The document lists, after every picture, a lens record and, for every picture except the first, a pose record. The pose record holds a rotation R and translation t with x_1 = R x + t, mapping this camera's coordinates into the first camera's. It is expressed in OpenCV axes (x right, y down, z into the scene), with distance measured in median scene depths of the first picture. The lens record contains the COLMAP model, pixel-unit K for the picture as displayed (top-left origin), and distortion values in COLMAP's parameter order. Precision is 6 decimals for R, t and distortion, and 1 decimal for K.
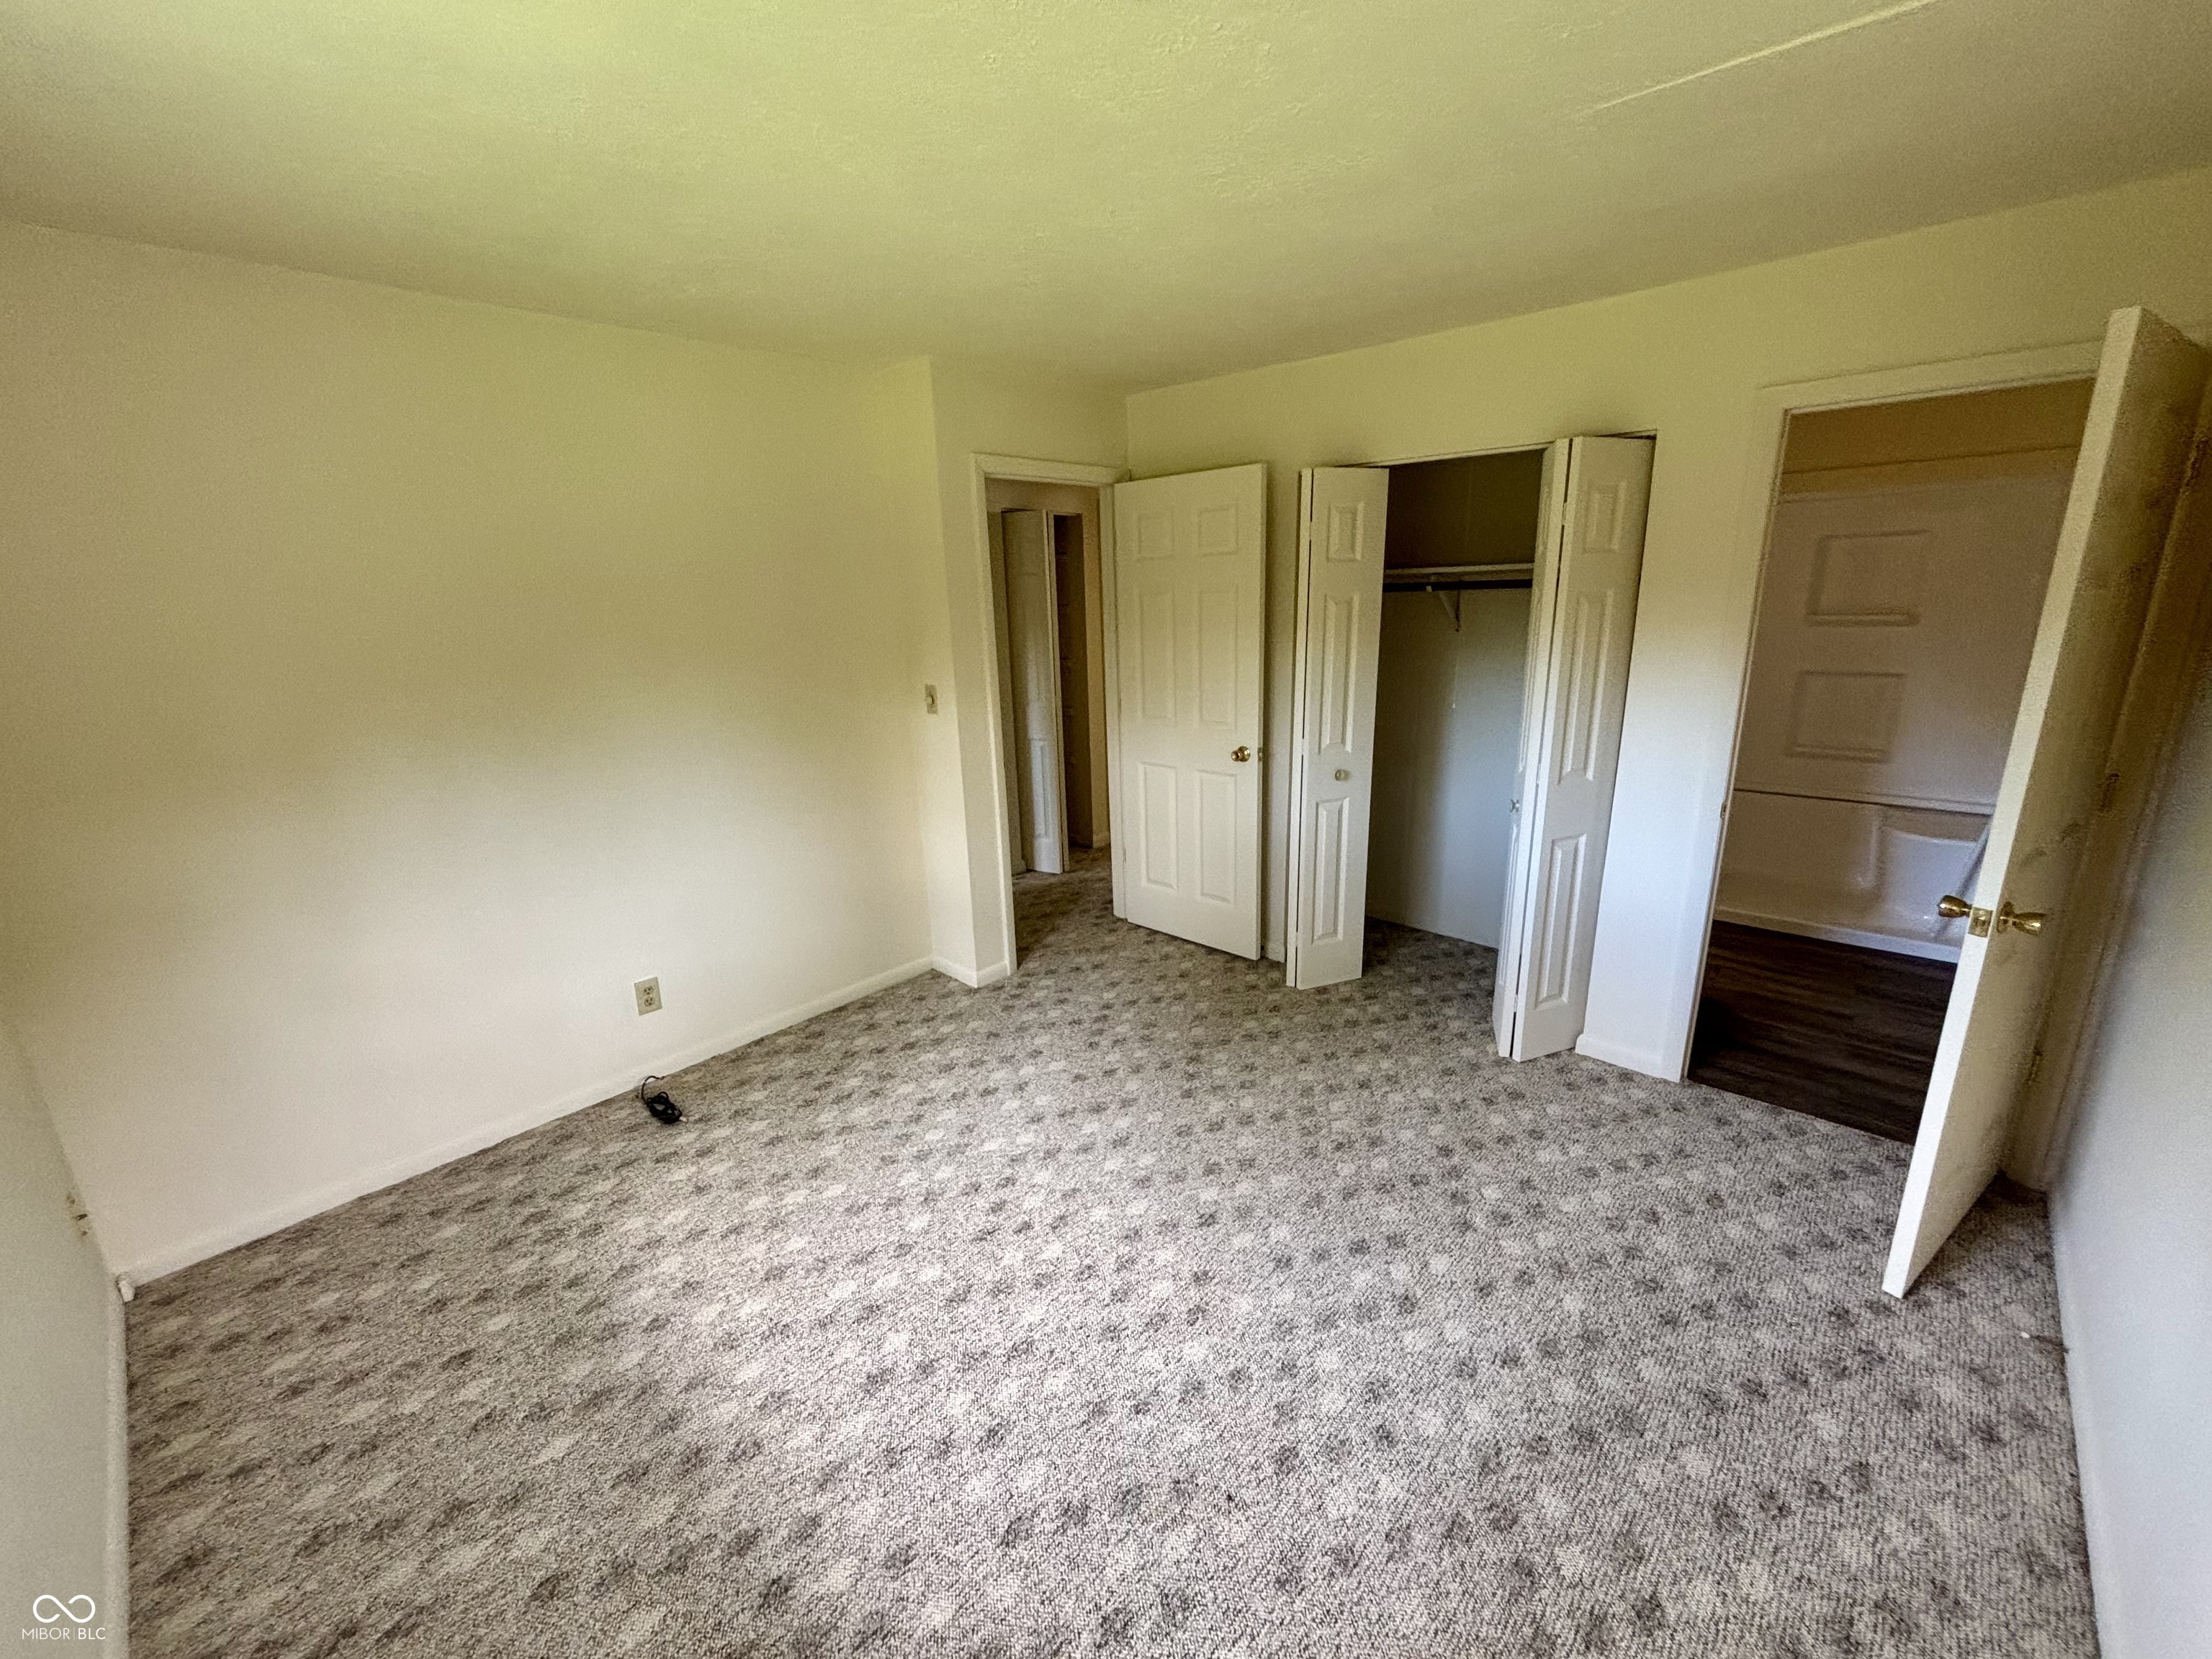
lens RADIAL K [[888.4, 0, 1106.0], [0, 888.4, 829.5], [0, 0, 1]] dist [0.000573, 0.000163]
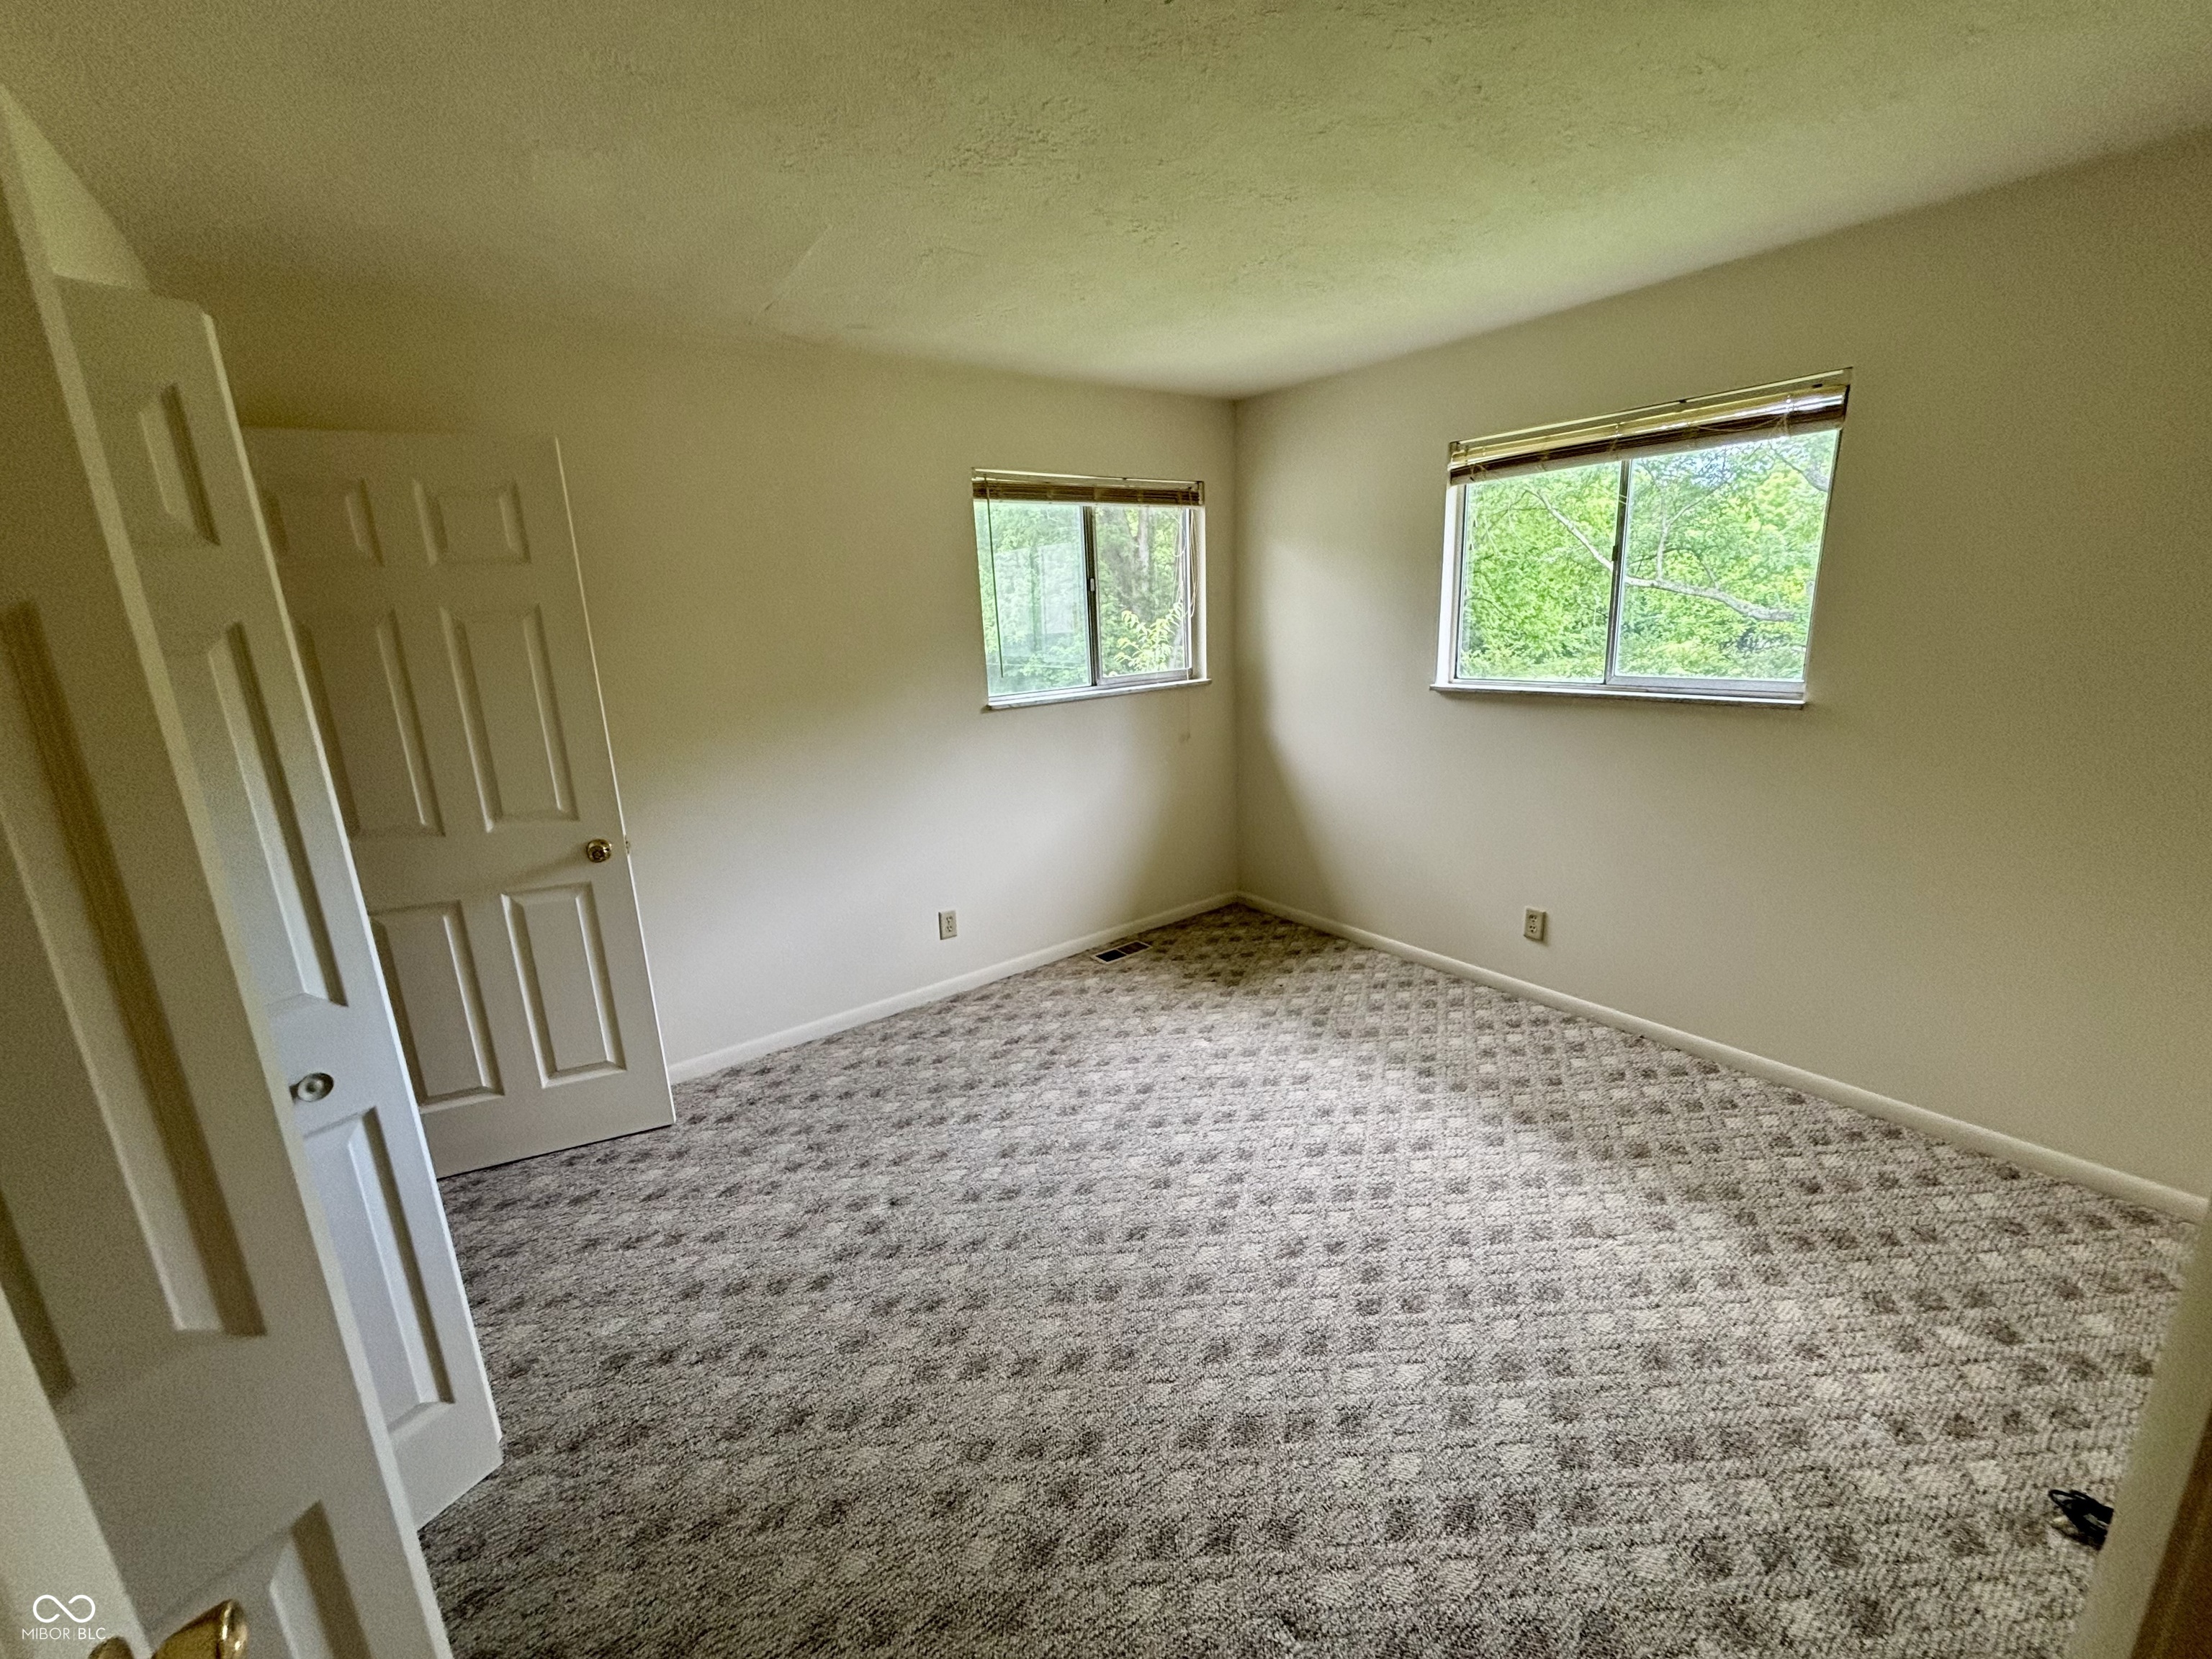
lens RADIAL K [[888.4, 0, 1106.0], [0, 888.4, 829.5], [0, 0, 1]] dist [0.000573, 0.000163]
pose [[-0.980229, 0.020037, 0.196847, -0.052217], [0.115111, 0.866922, 0.484970, -0.424525], [-0.160934, 0.498041, -0.852089, 1.676918]]
